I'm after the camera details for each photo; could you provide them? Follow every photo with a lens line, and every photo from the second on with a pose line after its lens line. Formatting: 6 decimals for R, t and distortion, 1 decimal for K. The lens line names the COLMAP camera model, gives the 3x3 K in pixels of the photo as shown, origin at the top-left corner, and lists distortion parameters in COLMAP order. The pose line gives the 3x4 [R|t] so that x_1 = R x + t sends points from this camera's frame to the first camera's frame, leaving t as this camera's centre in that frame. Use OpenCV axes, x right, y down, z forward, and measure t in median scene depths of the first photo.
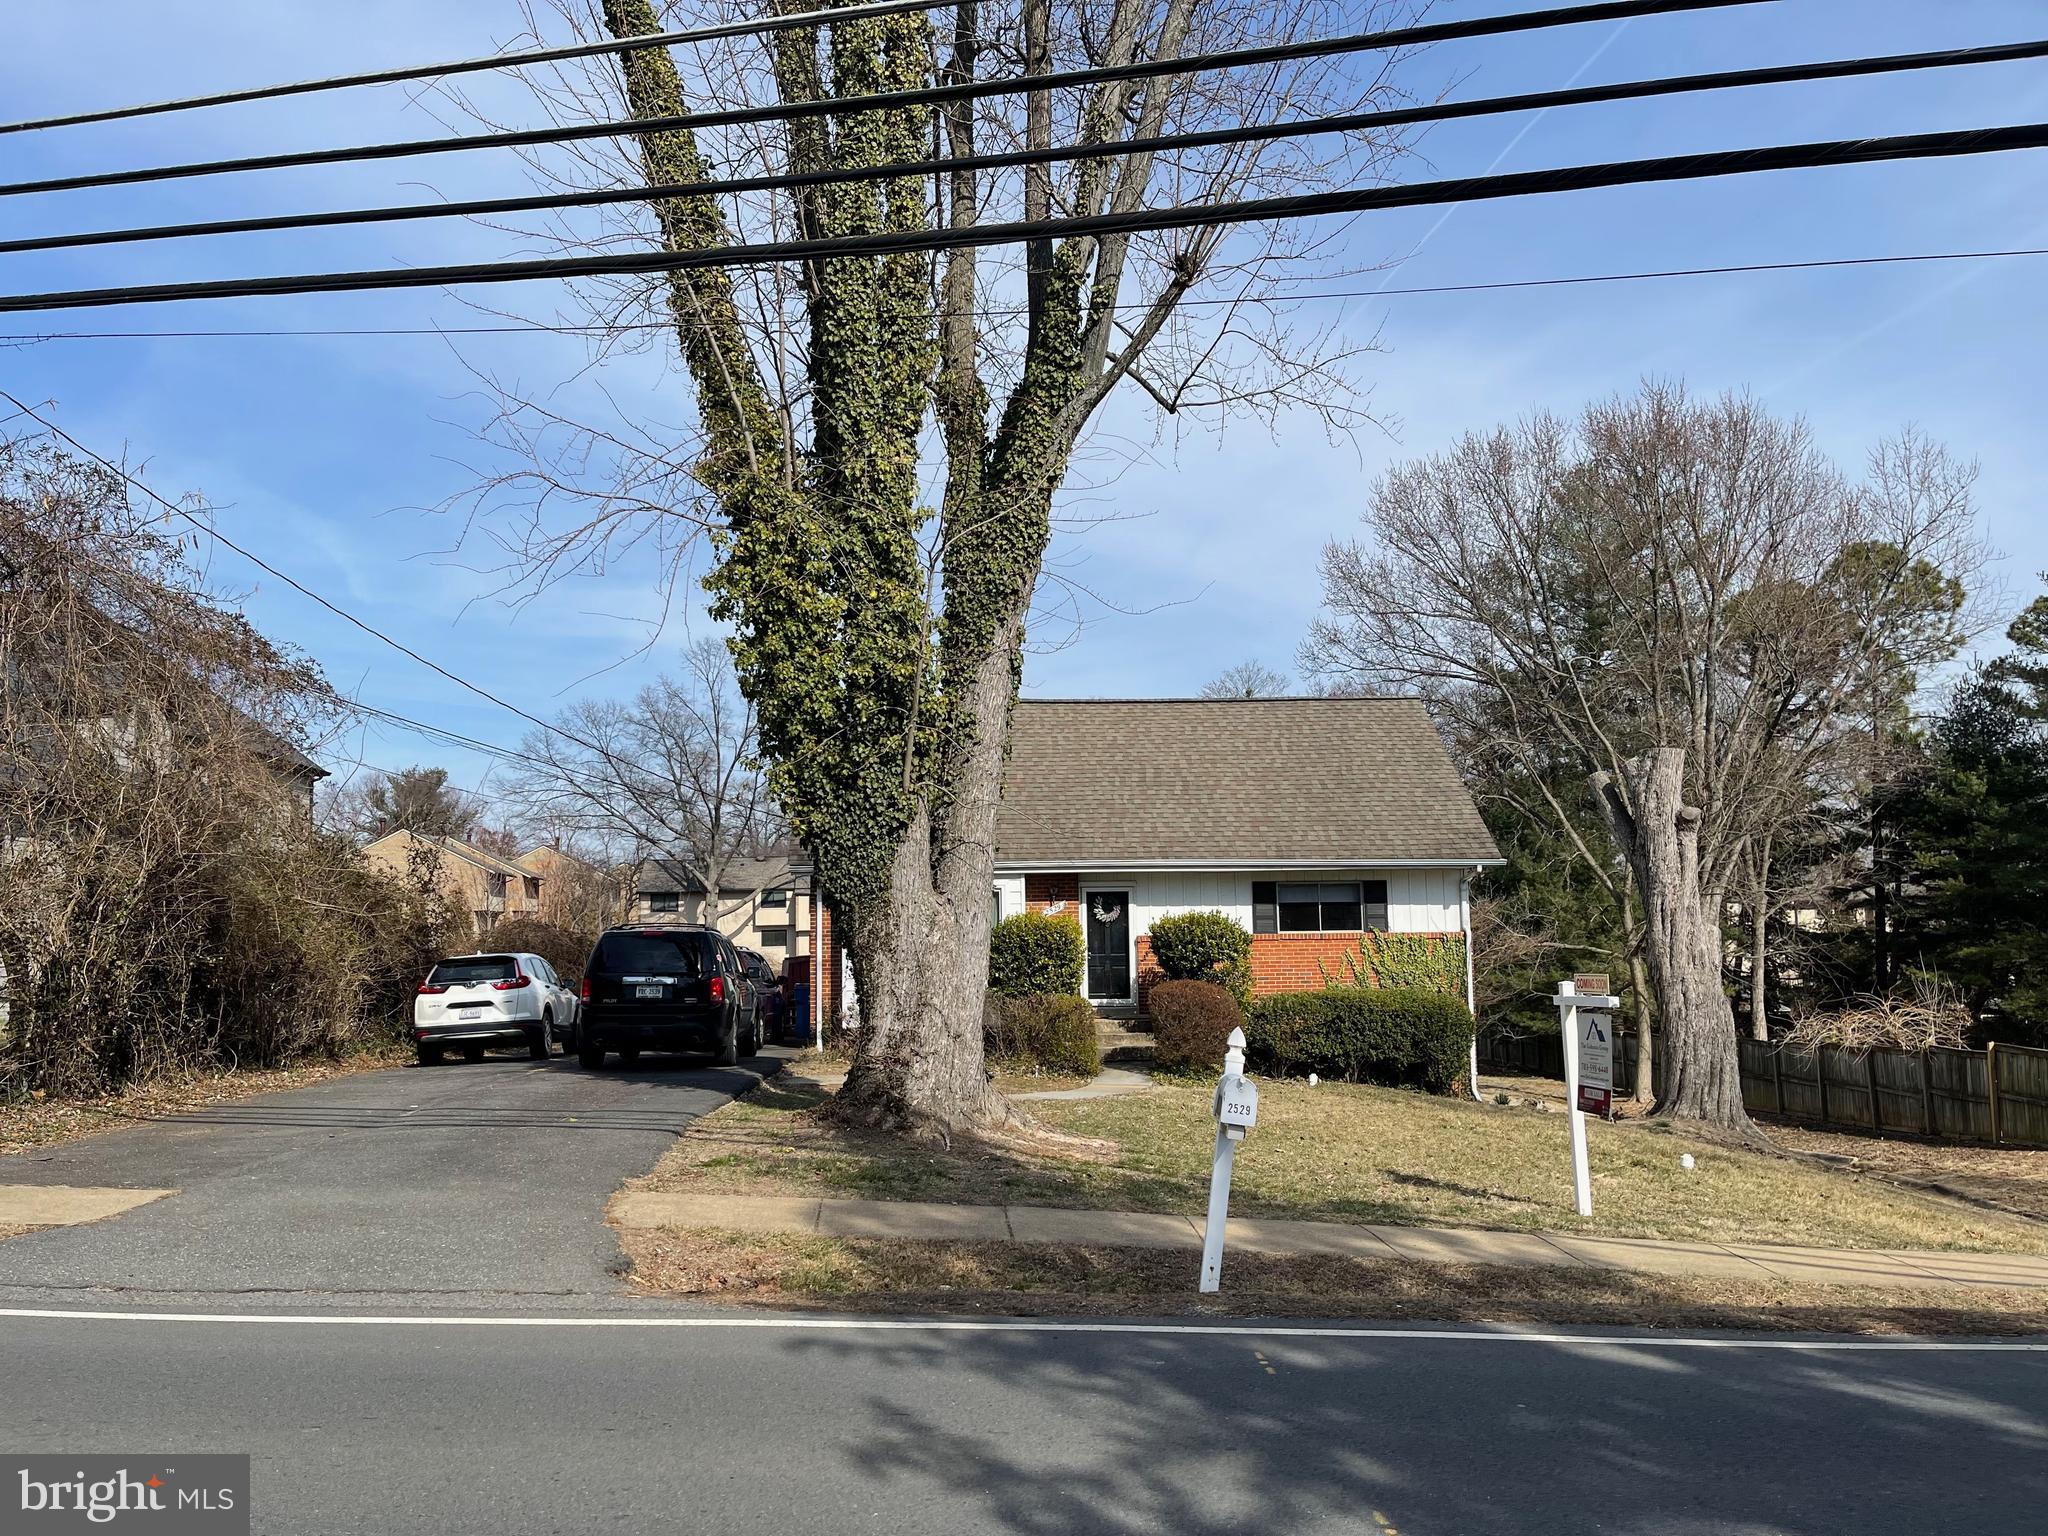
lens RADIAL K [[1504.1, 0, 1015.3], [0, 1504.1, 786.8], [0, 0, 1]] dist [0.041210, -0.014946]
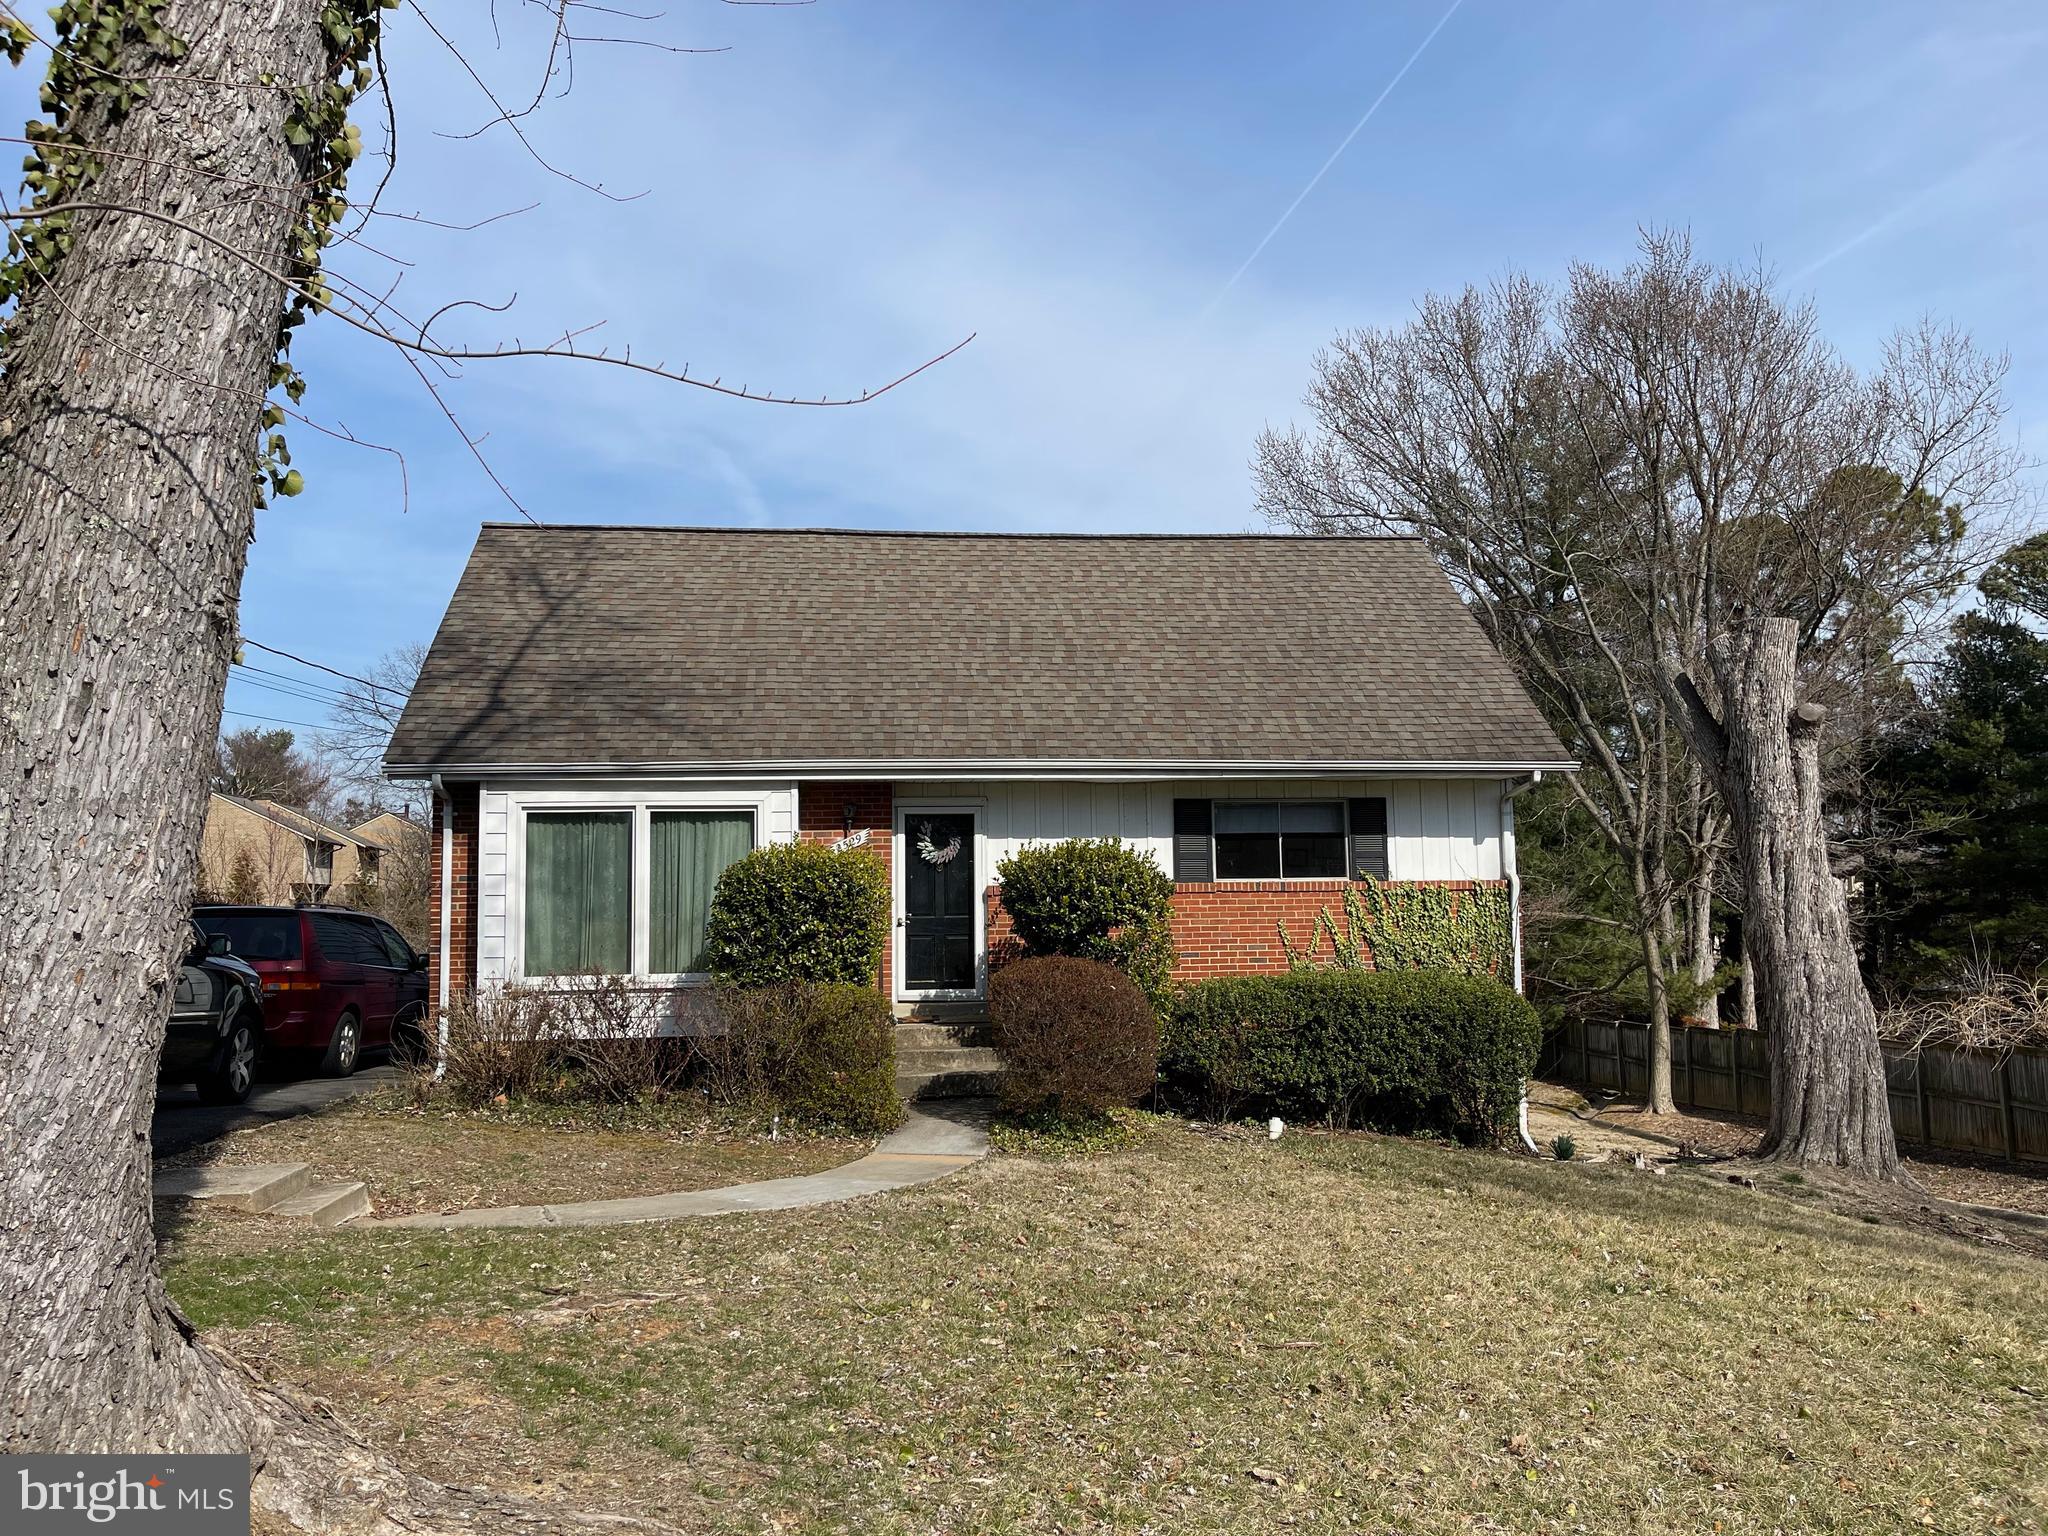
lens RADIAL K [[1540.7, 0, 1023.3], [0, 1540.7, 755.3], [0, 0, 1]] dist [0.034296, -0.003930]
pose [[0.998059, 0.006363, 0.061948, 0.053090], [-0.006026, 0.999966, -0.005614, 0.046370], [-0.061981, 0.005230, 0.998064, 0.350561]]
